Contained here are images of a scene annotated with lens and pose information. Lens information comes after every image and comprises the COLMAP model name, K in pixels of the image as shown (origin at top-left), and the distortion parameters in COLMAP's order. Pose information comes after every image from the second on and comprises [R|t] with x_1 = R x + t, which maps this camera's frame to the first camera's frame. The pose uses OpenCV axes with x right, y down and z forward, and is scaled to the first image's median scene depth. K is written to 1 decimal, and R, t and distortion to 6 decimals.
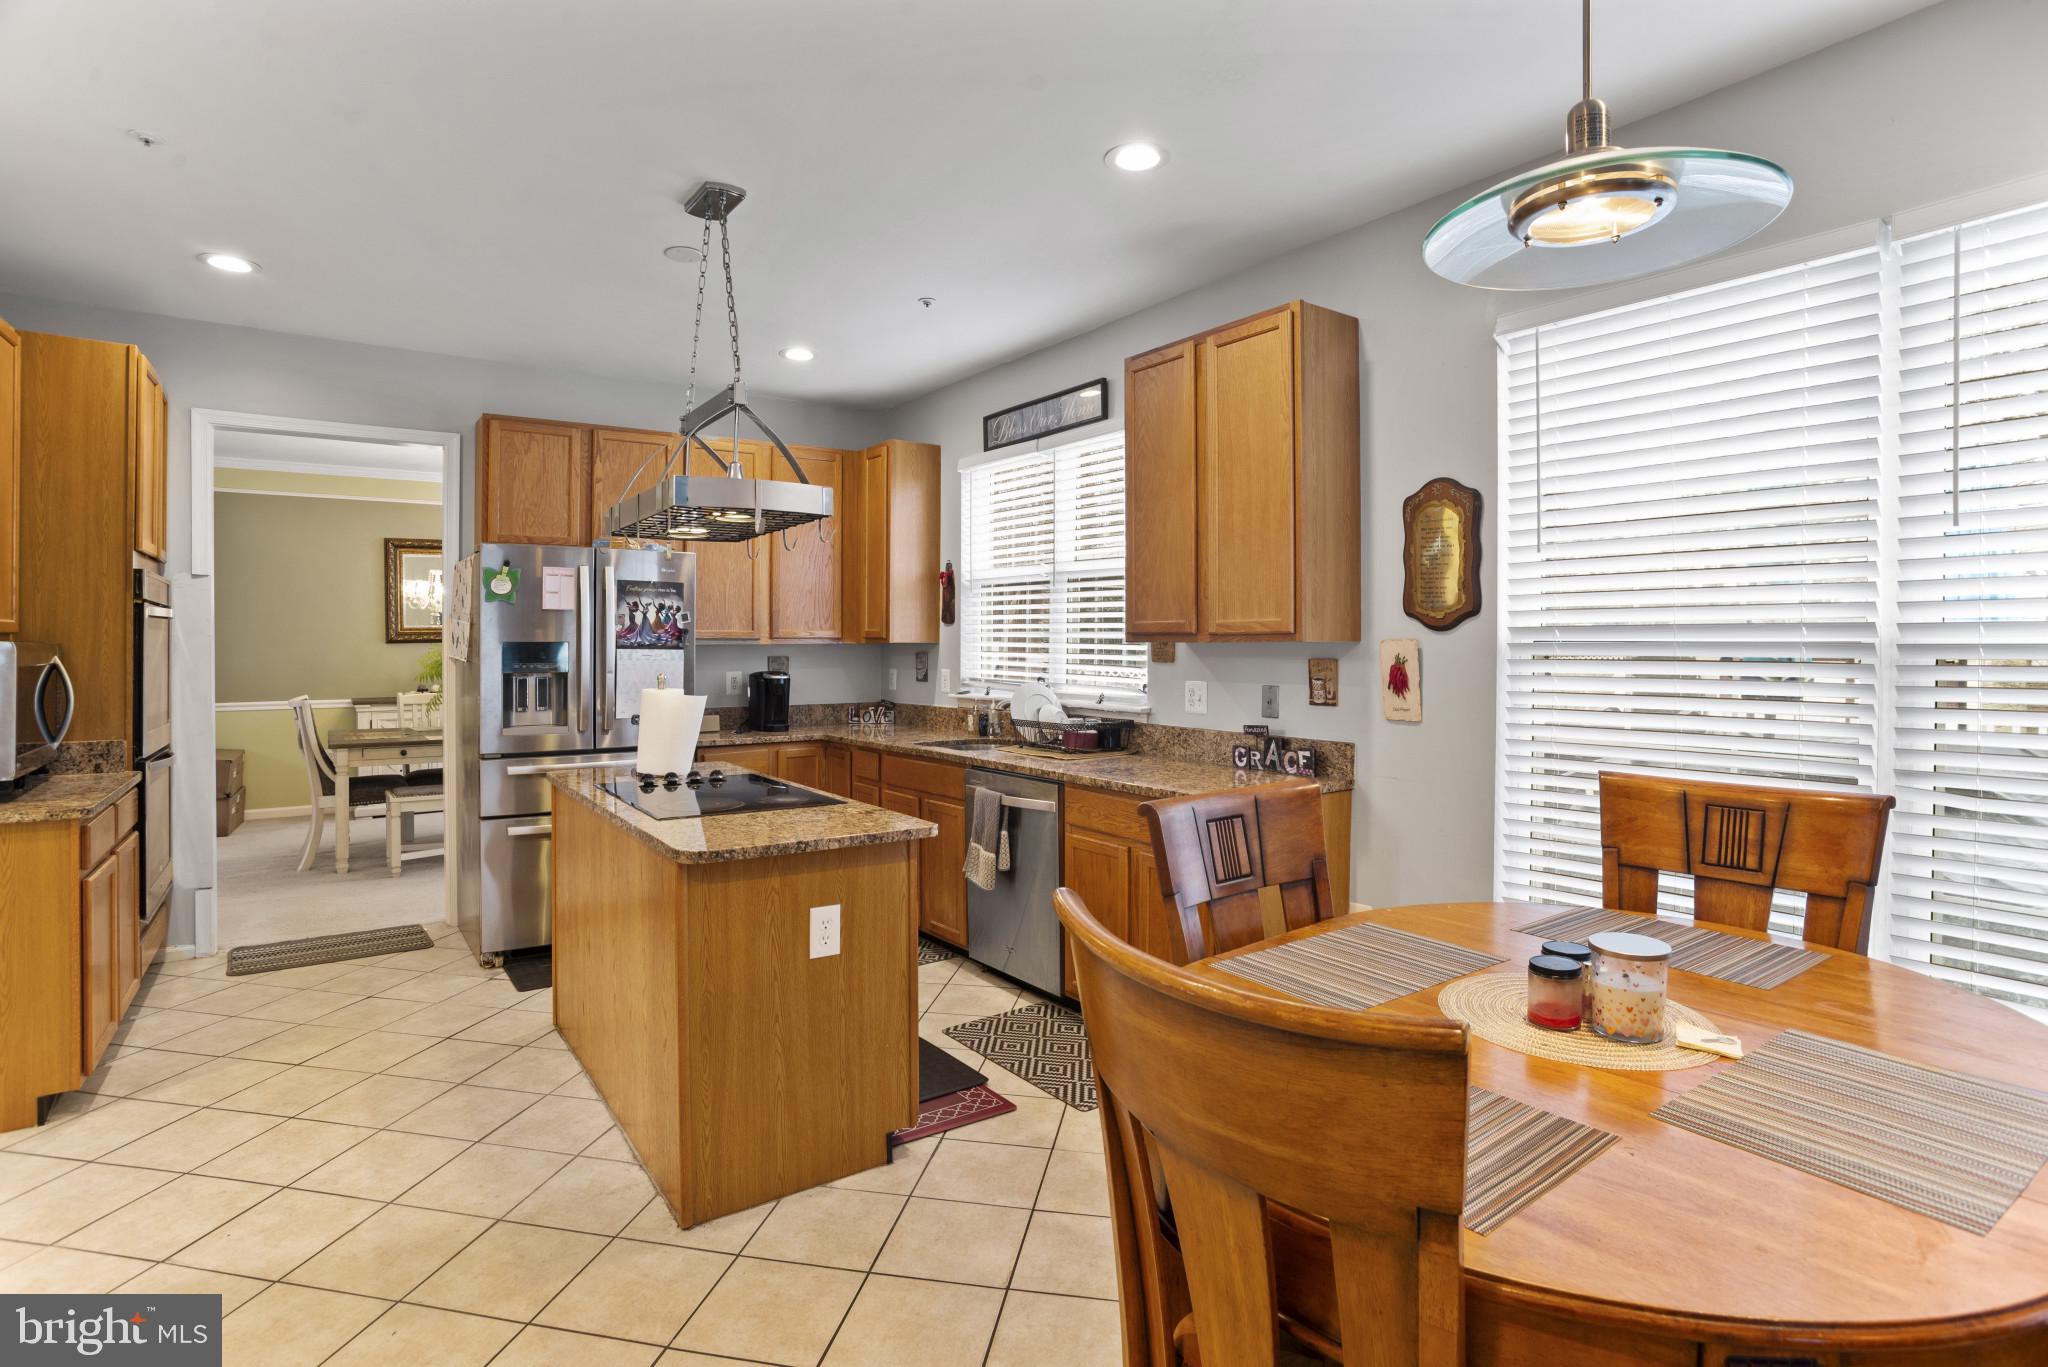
lens RADIAL K [[998.0, 0, 996.6], [0, 998.0, 648.3], [0, 0, 1]] dist [-0.039934, 0.004172]
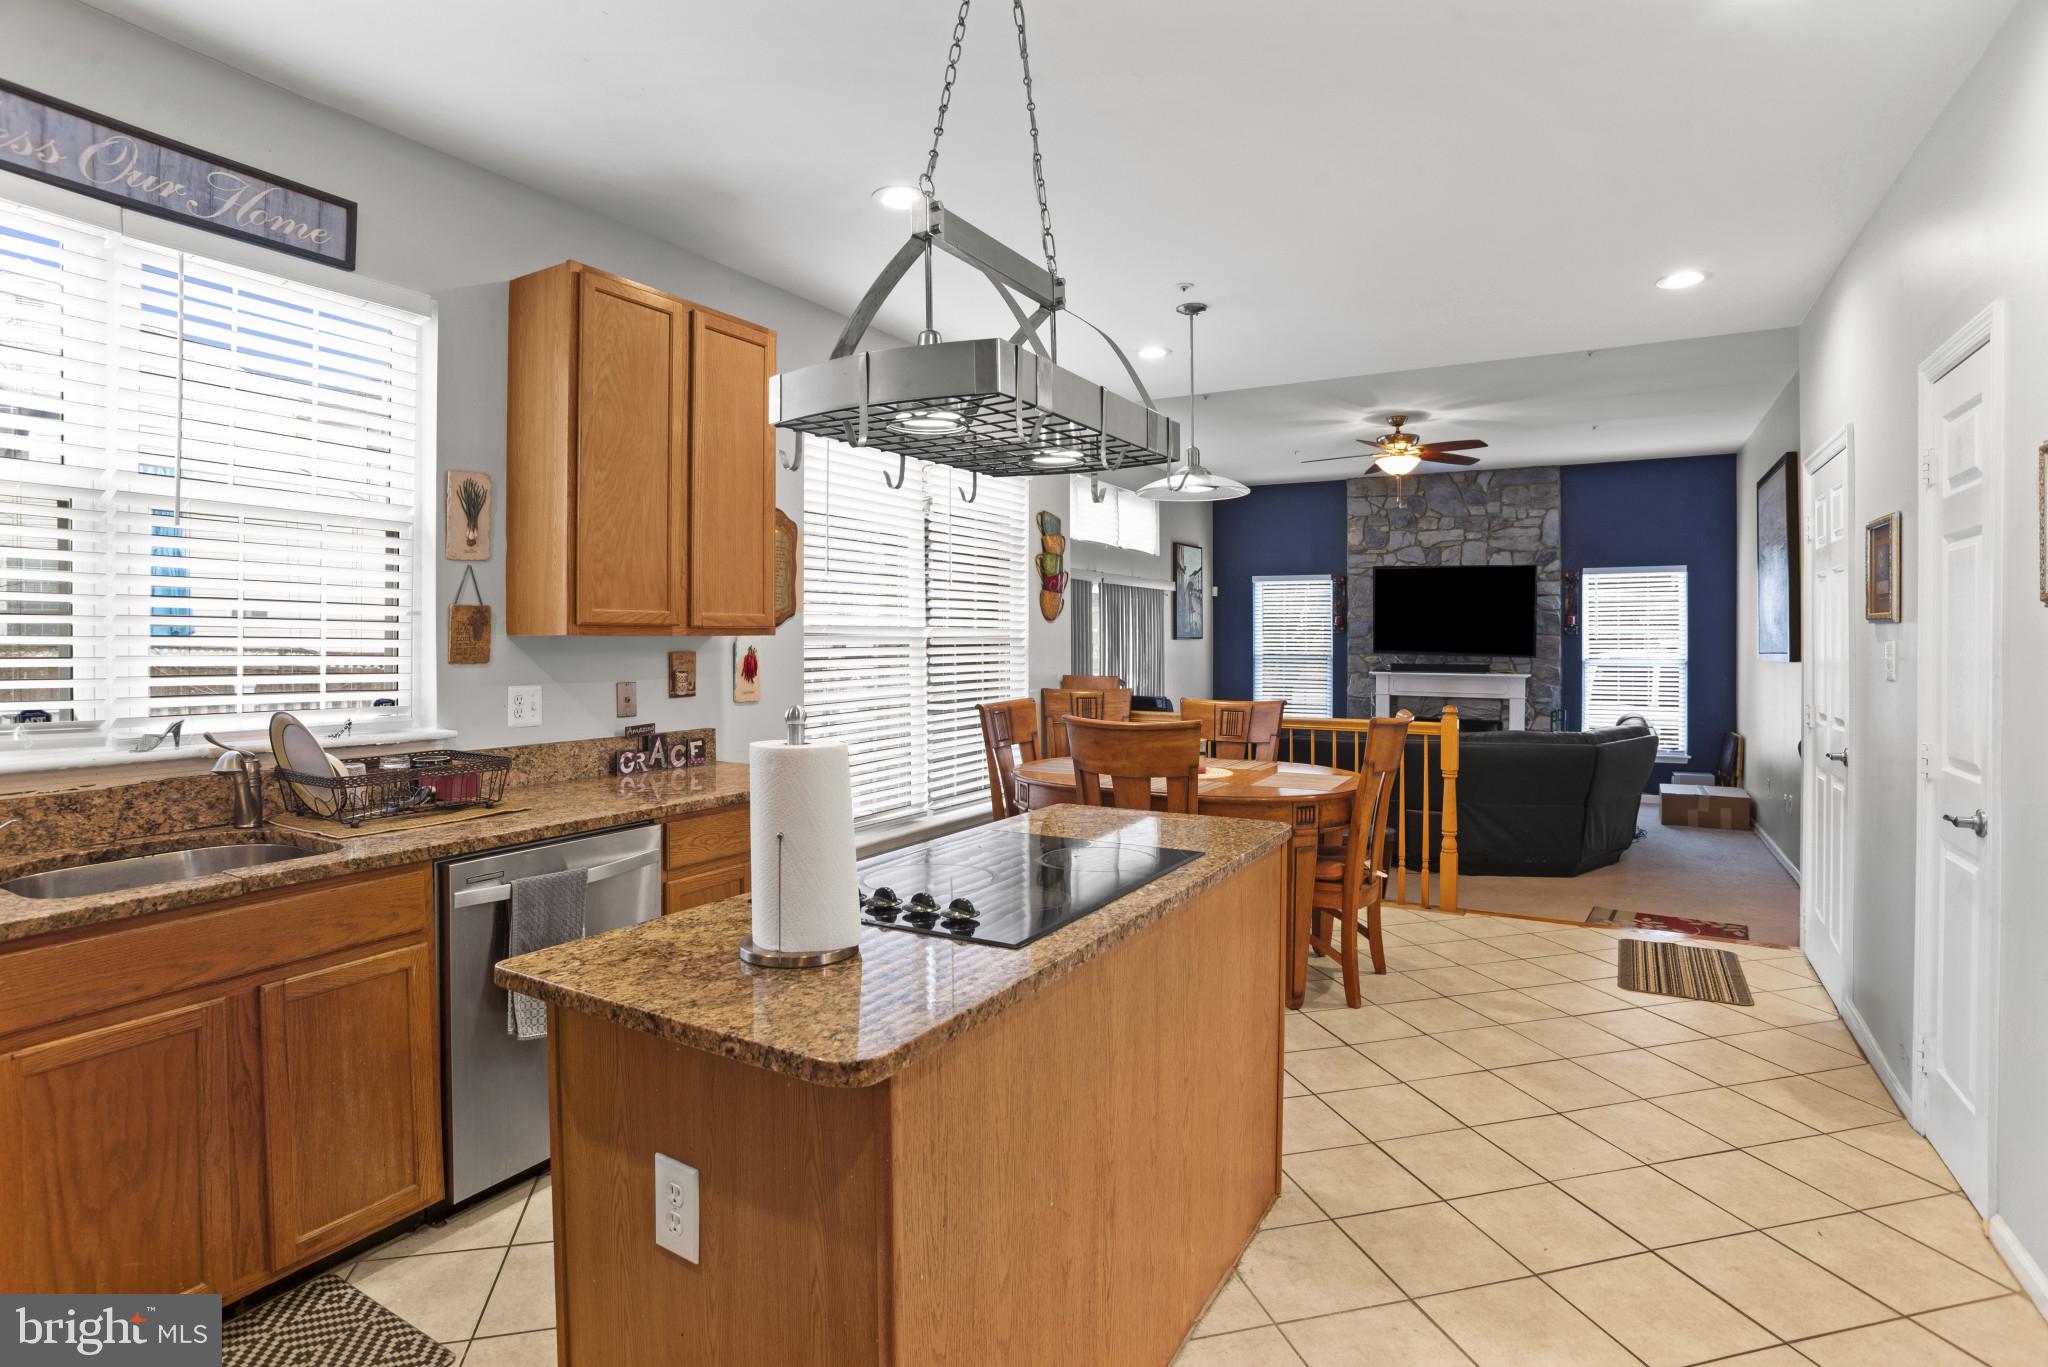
lens RADIAL K [[998.0, 0, 1022.0], [0, 998.0, 641.5], [0, 0, 1]] dist [-0.039934, 0.004172]
pose [[-0.407191, -0.002606, 0.913340, -0.749807], [0.004138, 0.999980, 0.004698, -0.003895], [-0.913334, 0.005693, -0.407172, 1.074803]]
